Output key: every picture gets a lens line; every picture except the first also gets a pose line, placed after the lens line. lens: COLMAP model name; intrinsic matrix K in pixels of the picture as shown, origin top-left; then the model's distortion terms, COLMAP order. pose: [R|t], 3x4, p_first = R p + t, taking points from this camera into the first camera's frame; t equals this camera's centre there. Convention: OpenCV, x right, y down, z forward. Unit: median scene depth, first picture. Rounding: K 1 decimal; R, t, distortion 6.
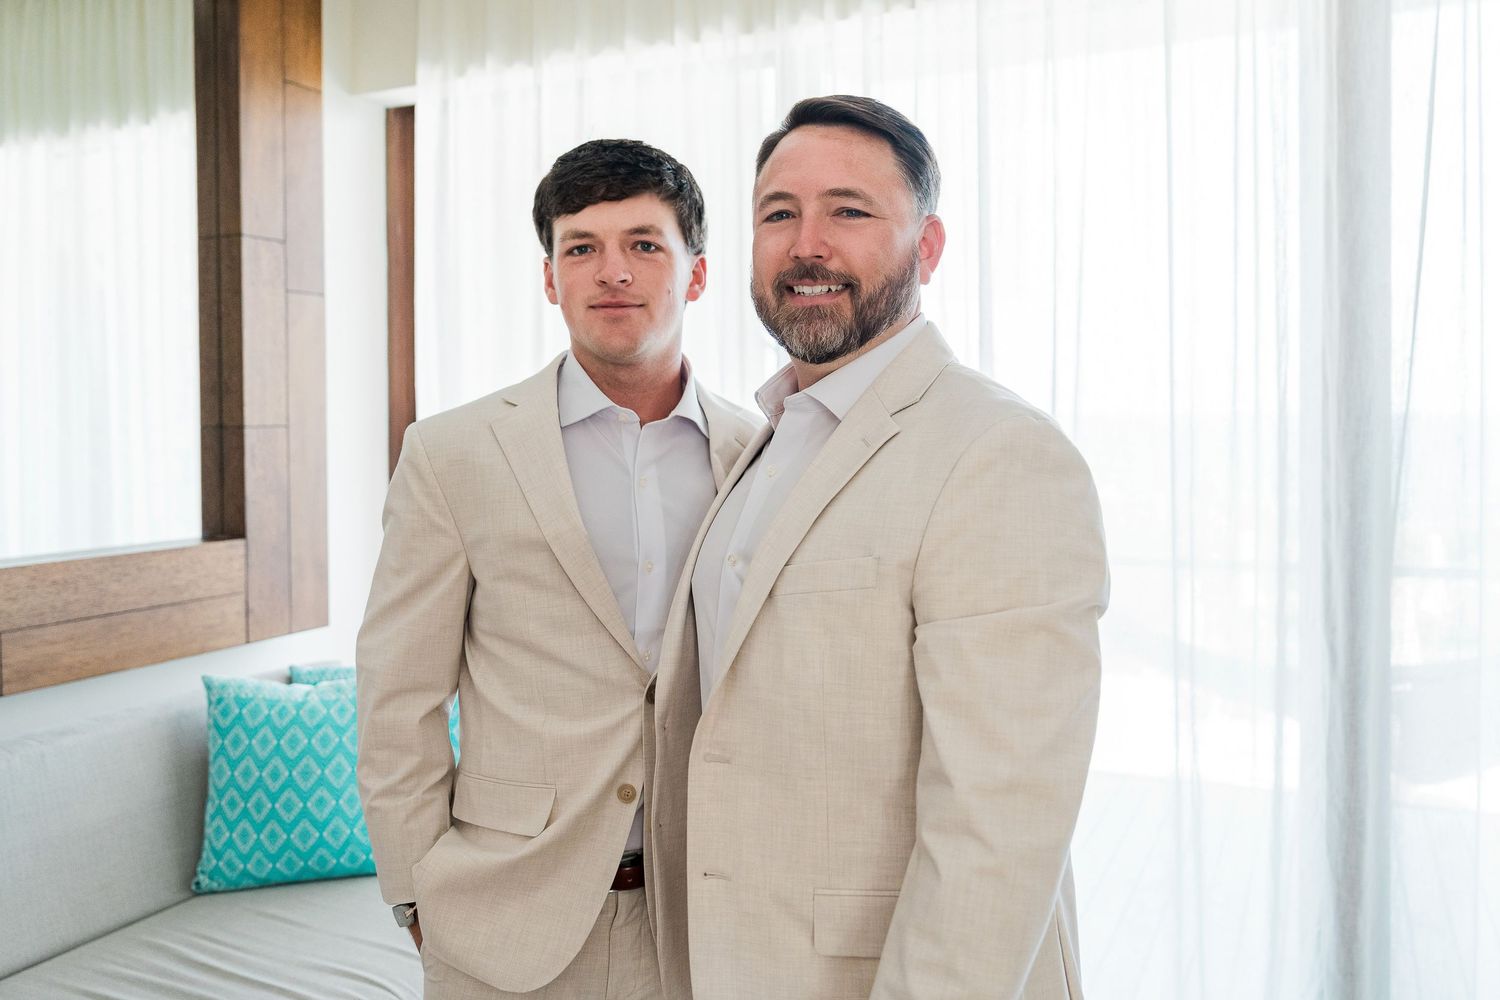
lens RADIAL K [[1199.4, 0, 812.4], [0, 1199.4, 441.2], [0, 0, 1]] dist [-0.004370, 0.014991]
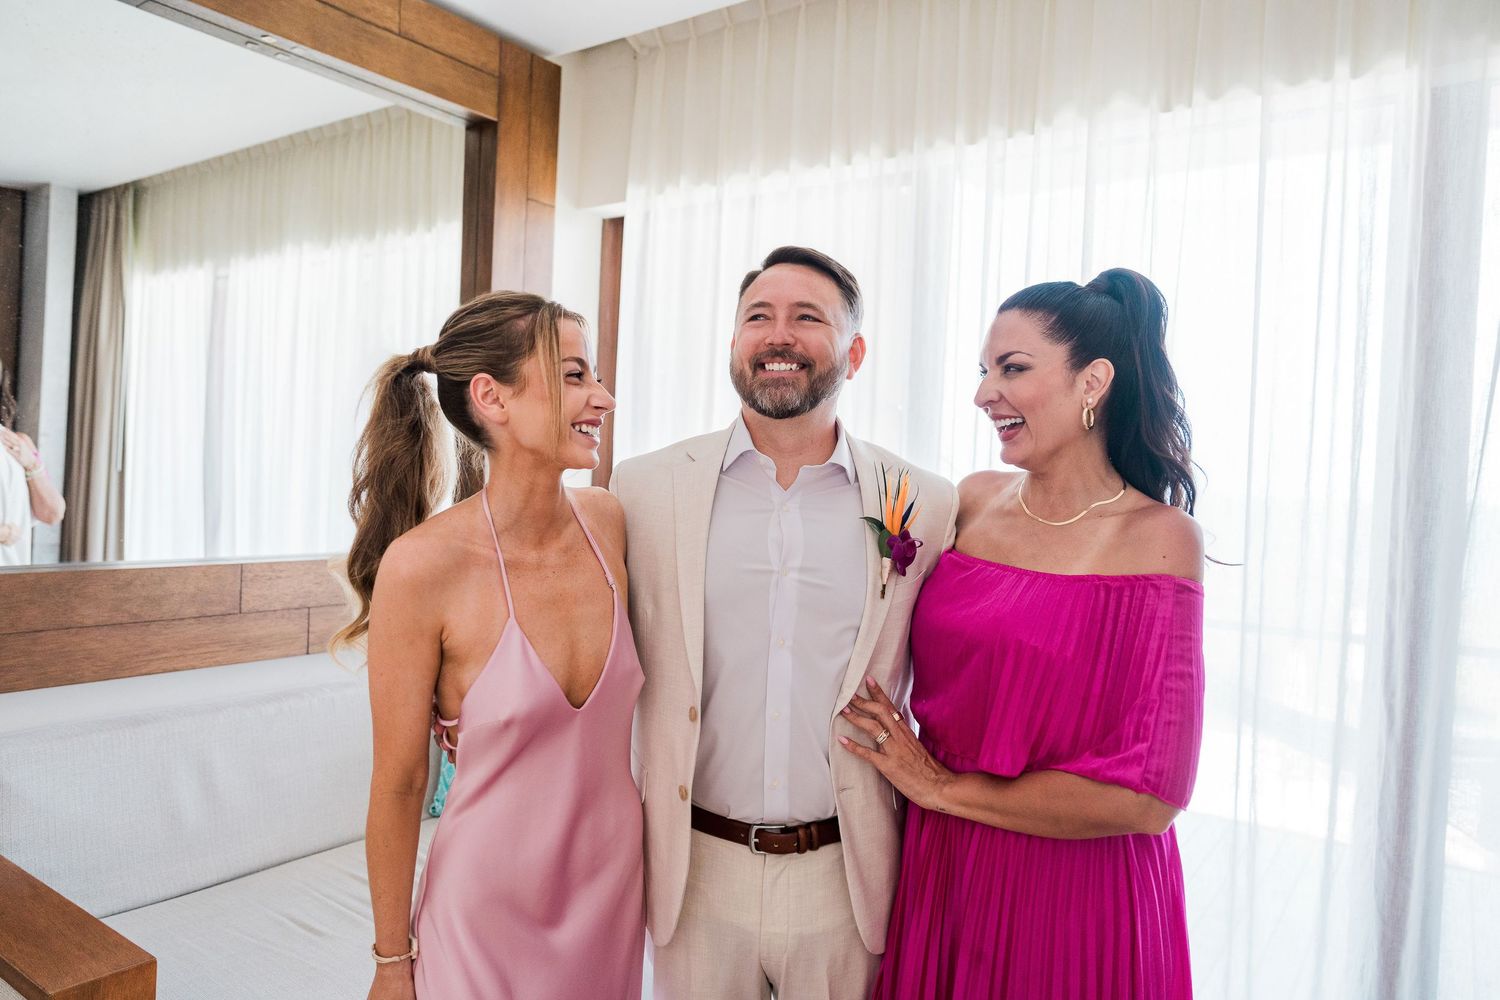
lens RADIAL K [[1022.9, 0, 748.0], [0, 1022.9, 502.2], [0, 0, 1]] dist [0.003153, 0.000768]
pose [[0.979152, 0.052353, -0.196266, 0.025195], [-0.051790, 0.998626, 0.008004, 0.004150], [0.196415, 0.002327, 0.980518, -0.031631]]
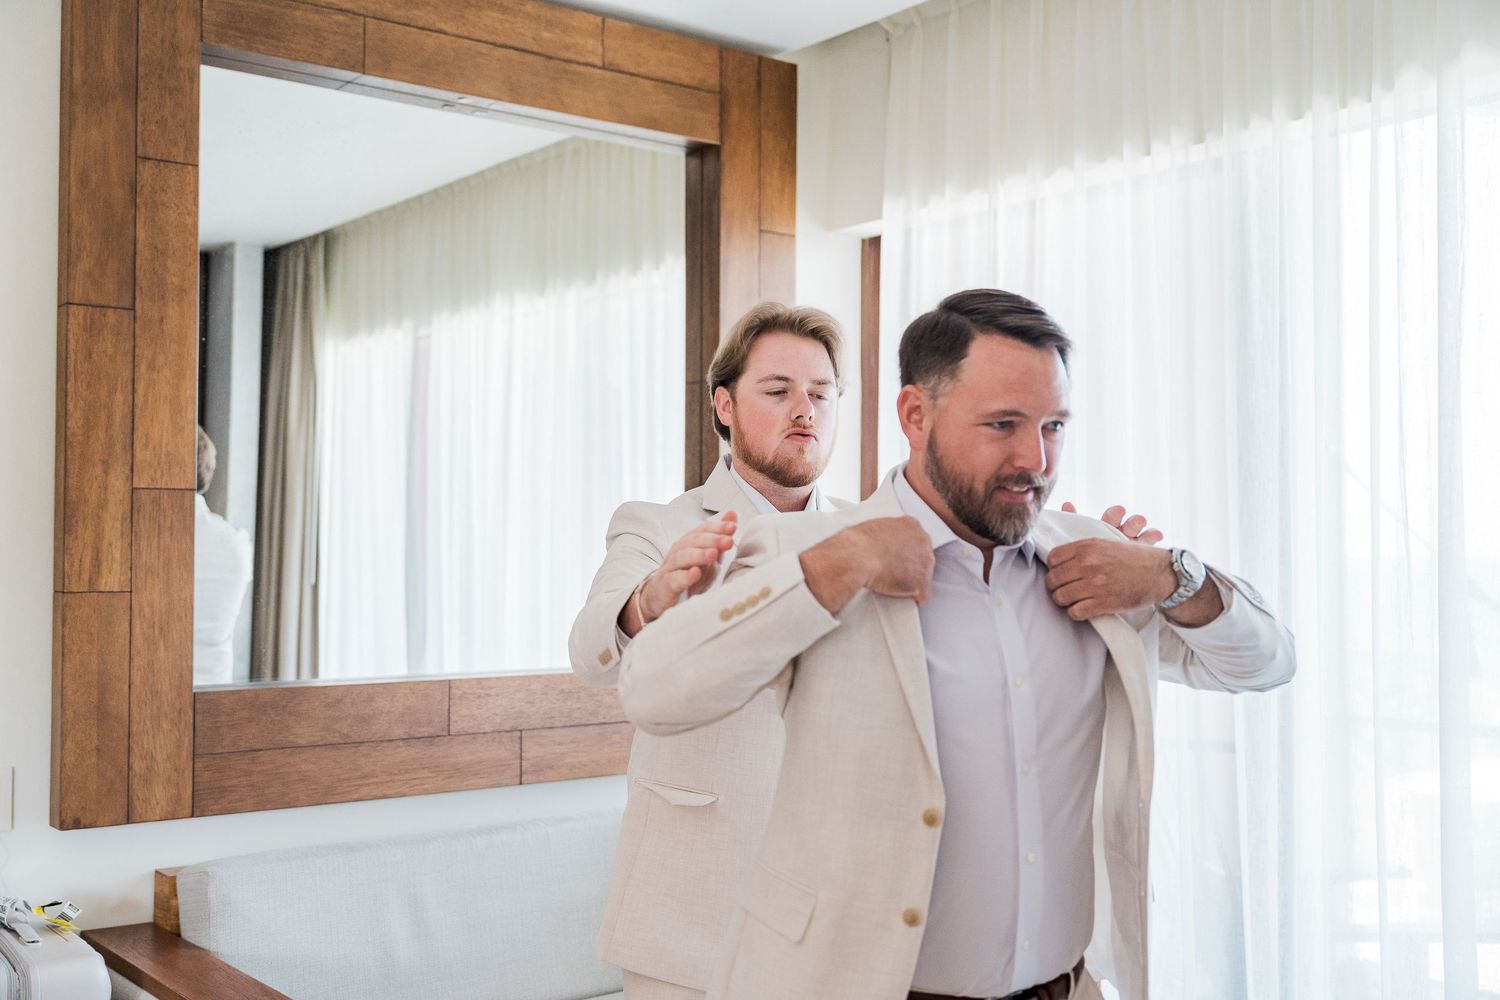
lens RADIAL K [[1623.2, 0, 756.2], [0, 1623.2, 510.9], [0, 0, 1]] dist [0.009962, 0.000000]
pose [[0.889688, -0.005603, -0.456534, 0.213794], [-0.015839, 0.998944, -0.043128, 0.007313], [0.456294, 0.045601, 0.888660, -0.266986]]
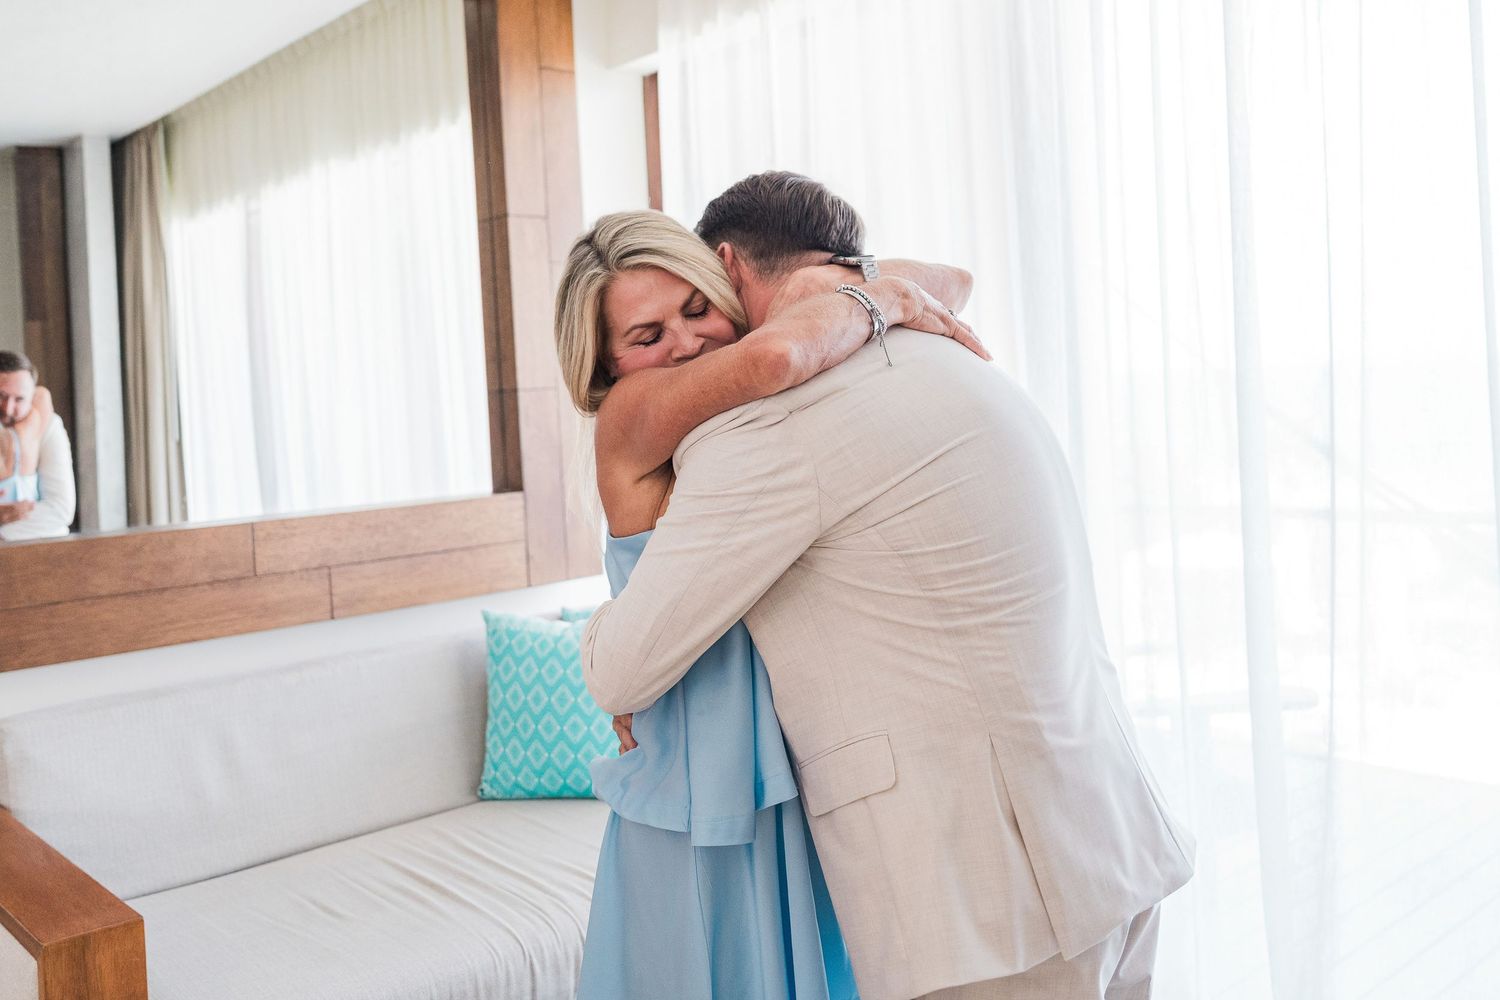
lens RADIAL K [[1335.1, 0, 607.5], [0, 1335.1, 445.0], [0, 0, 1]] dist [-0.001744, 0.000150]
pose [[0.891555, -0.030185, -0.451906, 0.150877], [0.042336, 0.998962, 0.016798, 0.021503], [0.450930, -0.034108, 0.891907, -0.055475]]
